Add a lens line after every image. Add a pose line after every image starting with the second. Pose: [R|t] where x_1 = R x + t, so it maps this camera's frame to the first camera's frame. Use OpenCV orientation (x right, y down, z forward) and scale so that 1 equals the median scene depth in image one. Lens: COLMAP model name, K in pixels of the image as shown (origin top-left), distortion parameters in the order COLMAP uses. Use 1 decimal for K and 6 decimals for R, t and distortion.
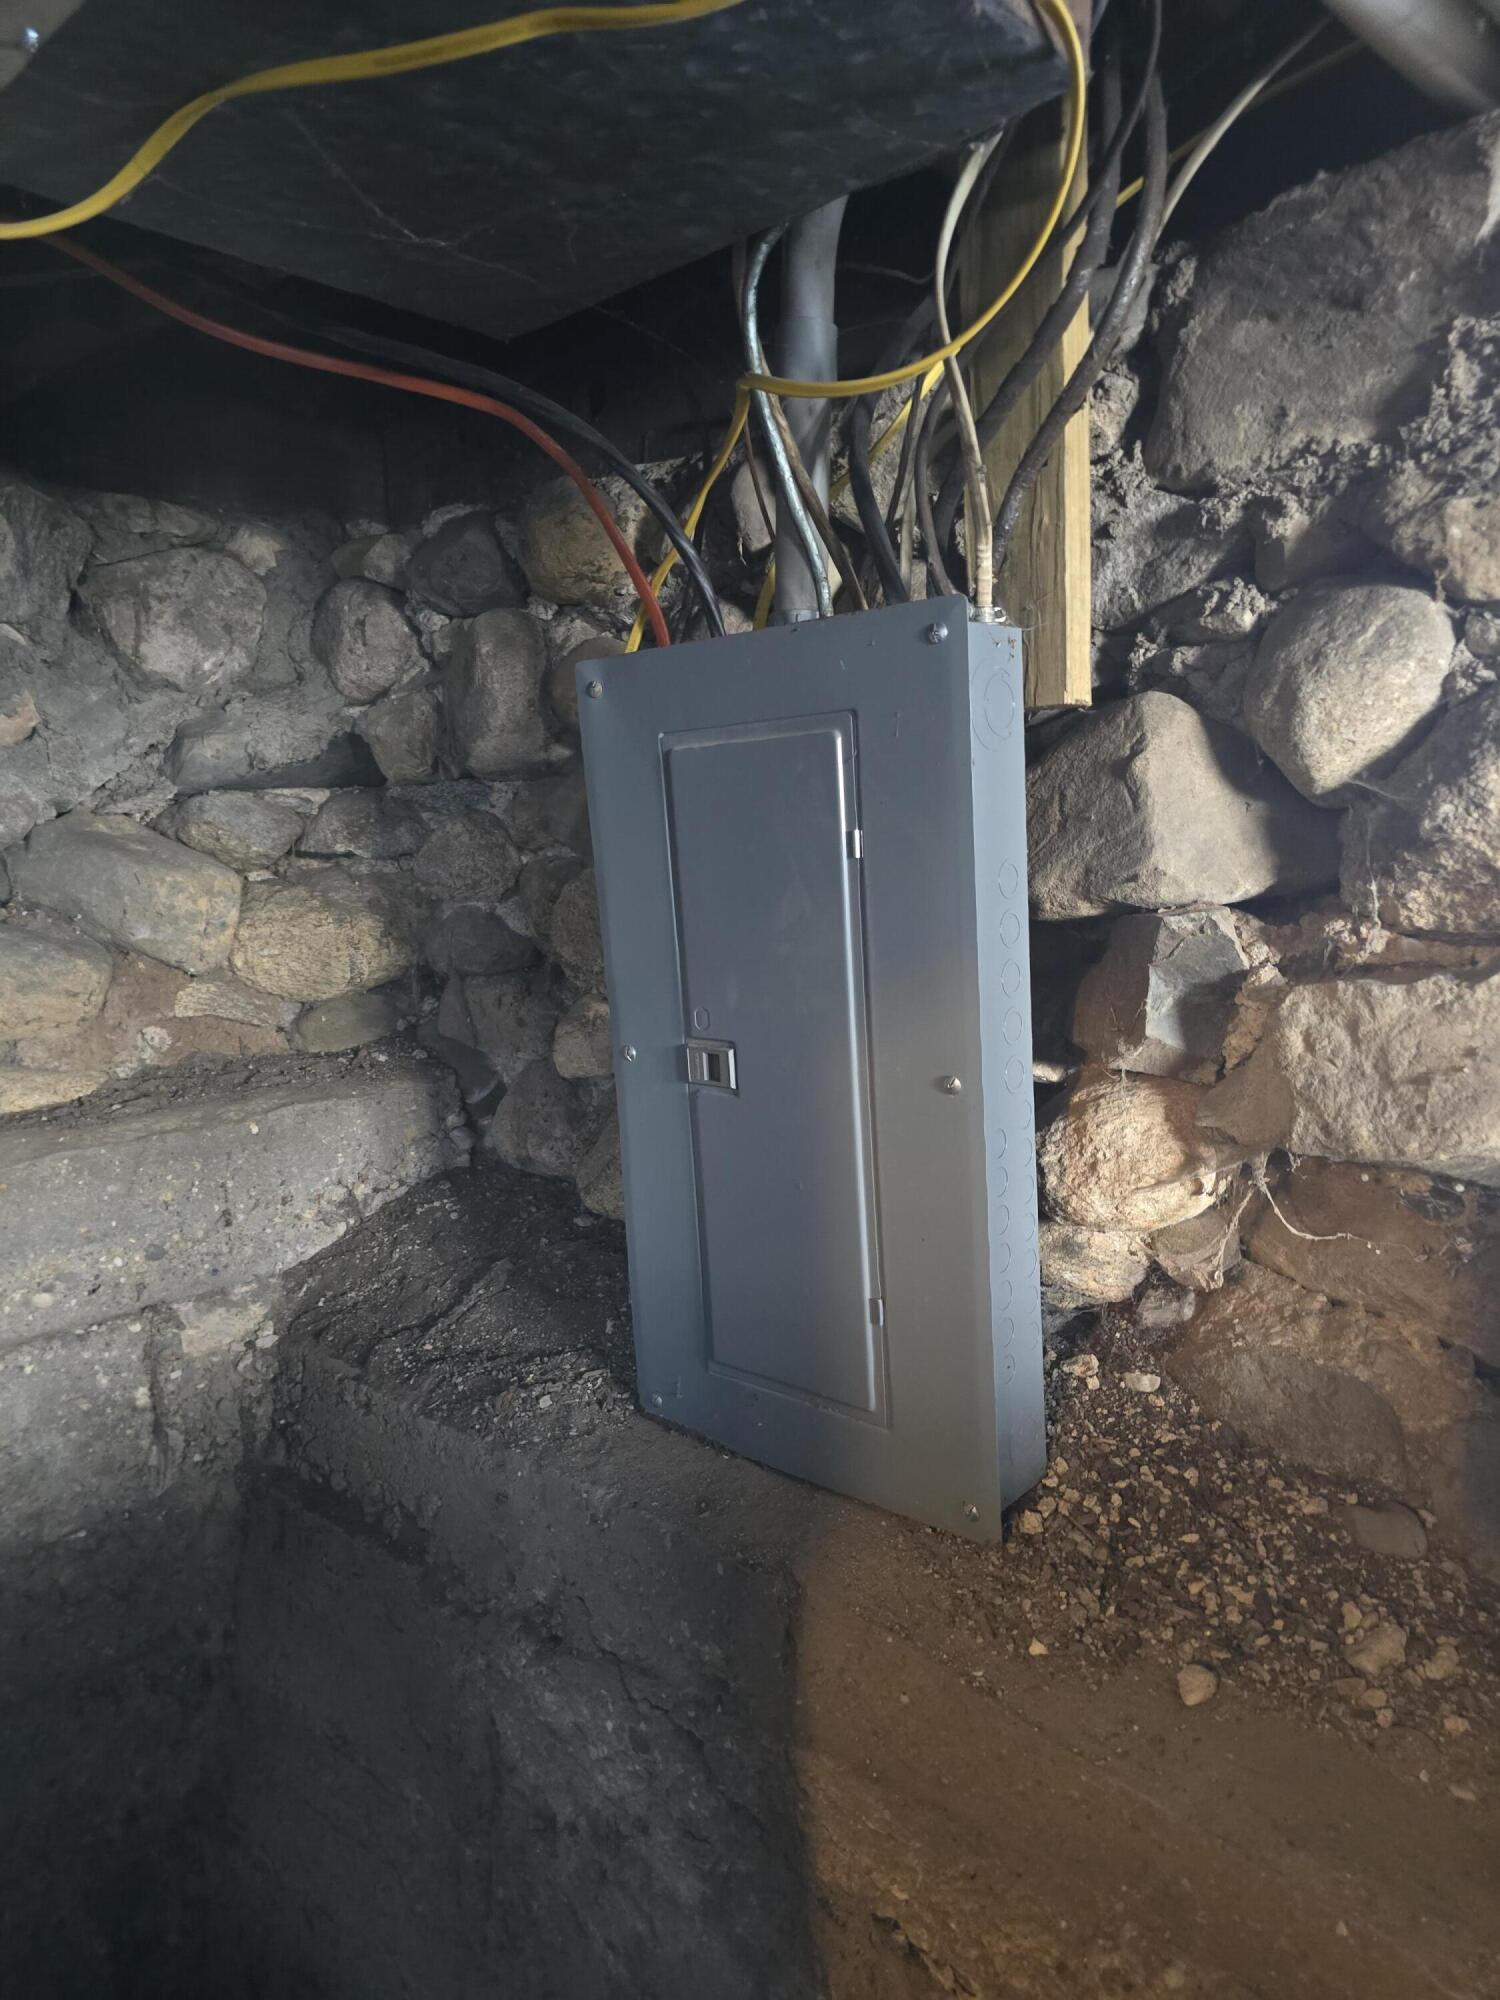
lens RADIAL K [[1337.8, 0, 745.8], [0, 1337.8, 985.6], [0, 0, 1]] dist [0.031515, -0.011179]
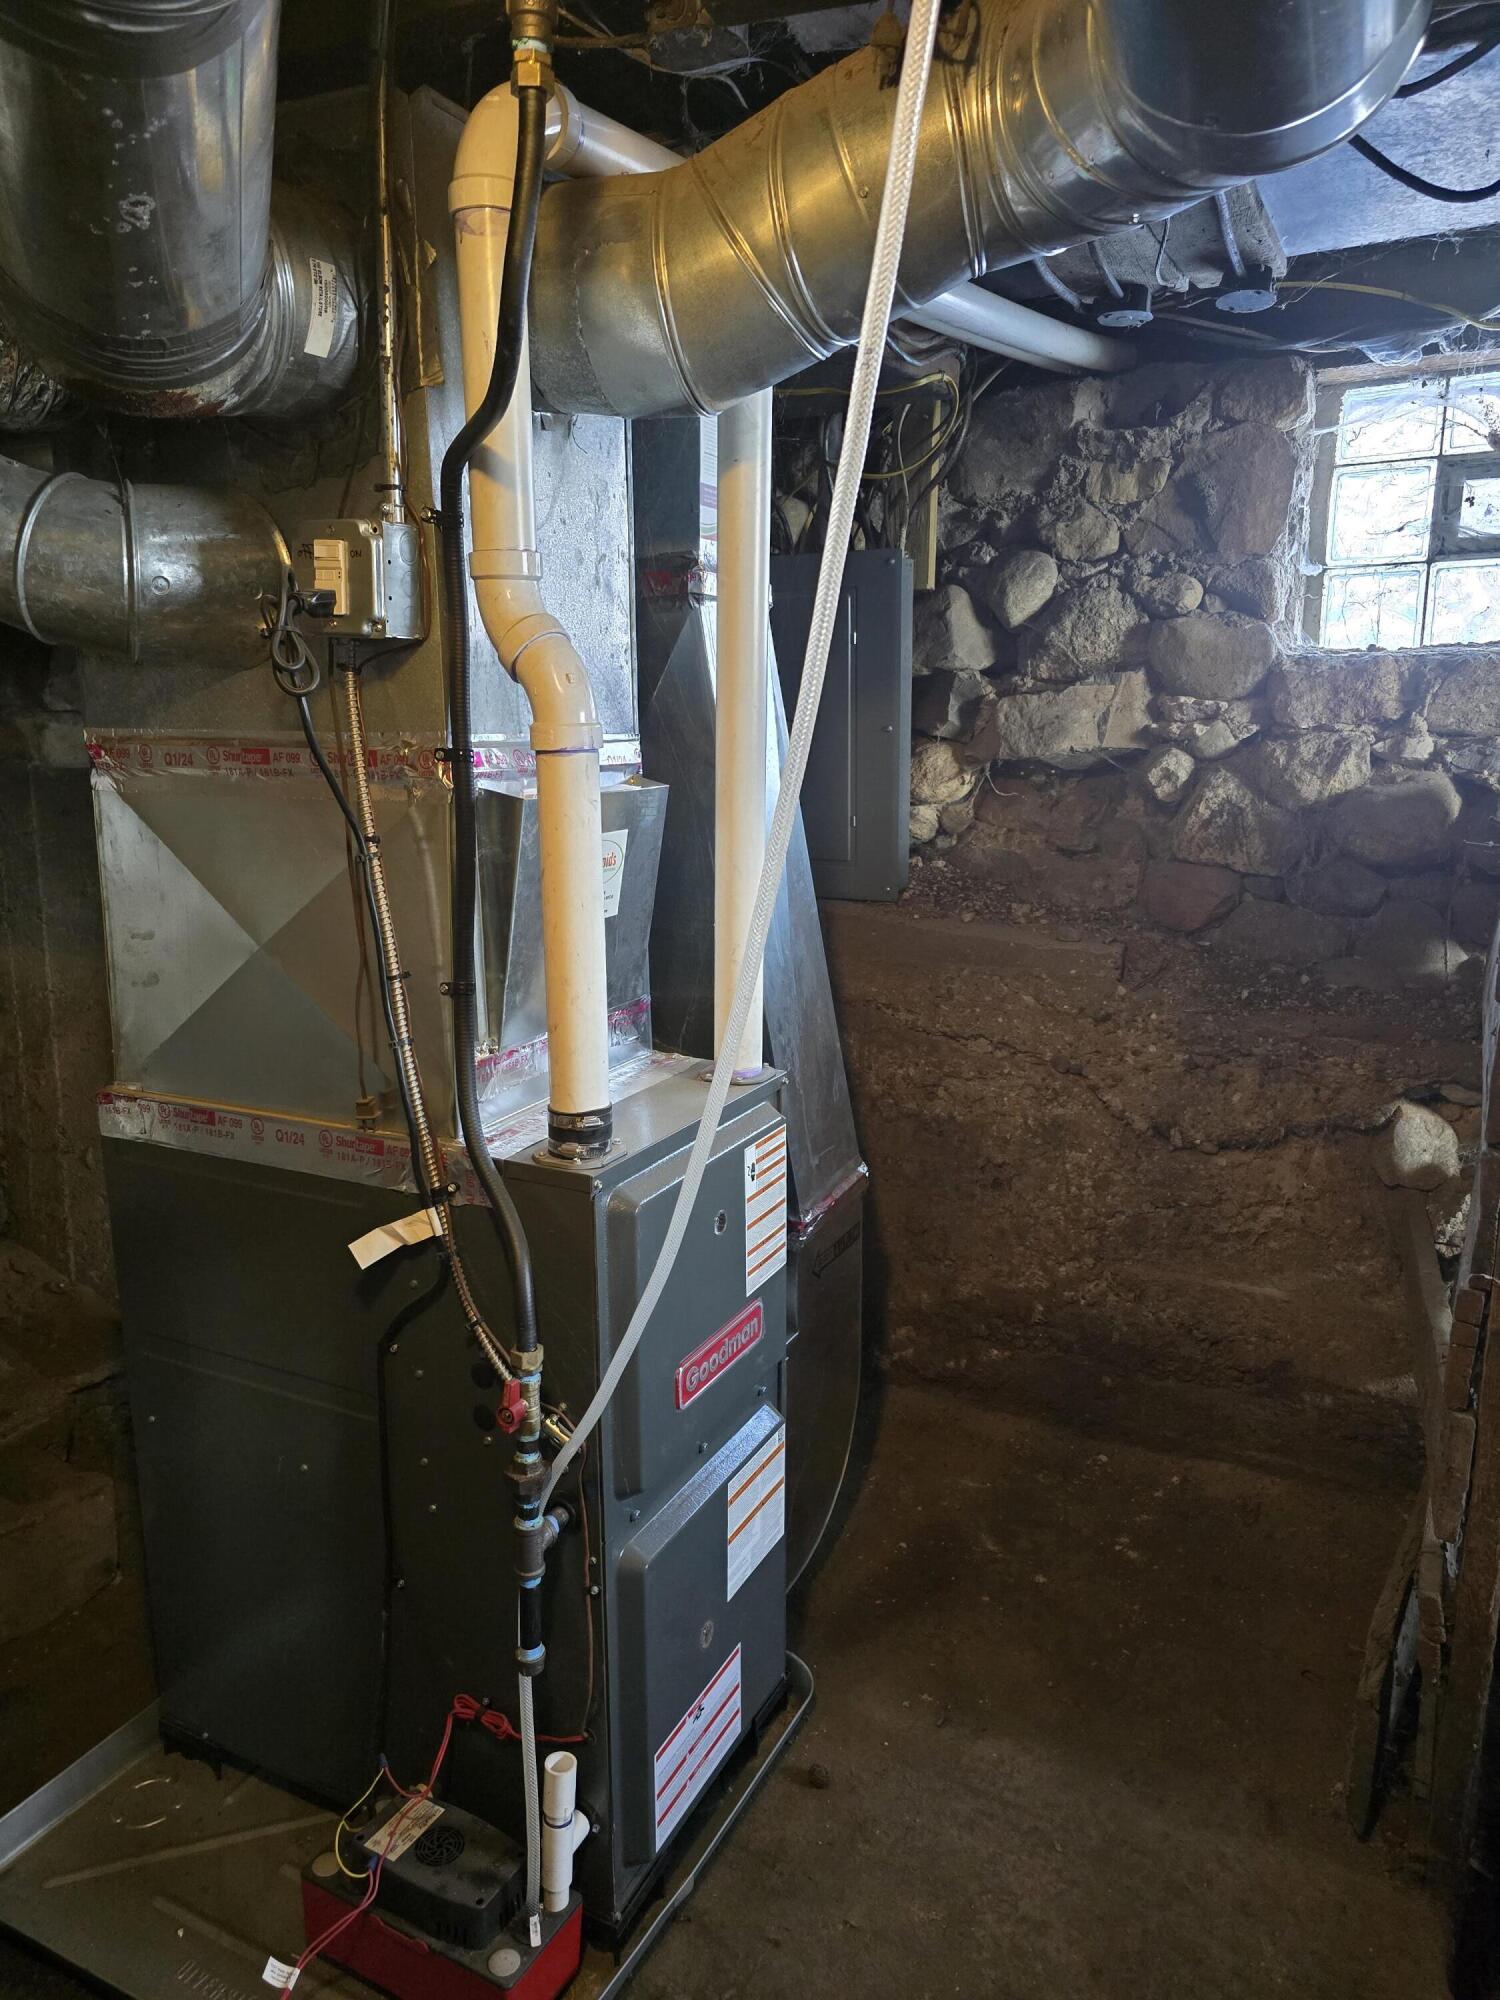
lens RADIAL K [[1337.8, 0, 746.9], [0, 1337.8, 1009.7], [0, 0, 1]] dist [0.031515, -0.011179]
pose [[0.971447, -0.023284, 0.236112, -0.738164], [-0.005445, 0.992723, 0.120300, 0.294171], [-0.237194, -0.118151, 0.964251, -1.550749]]
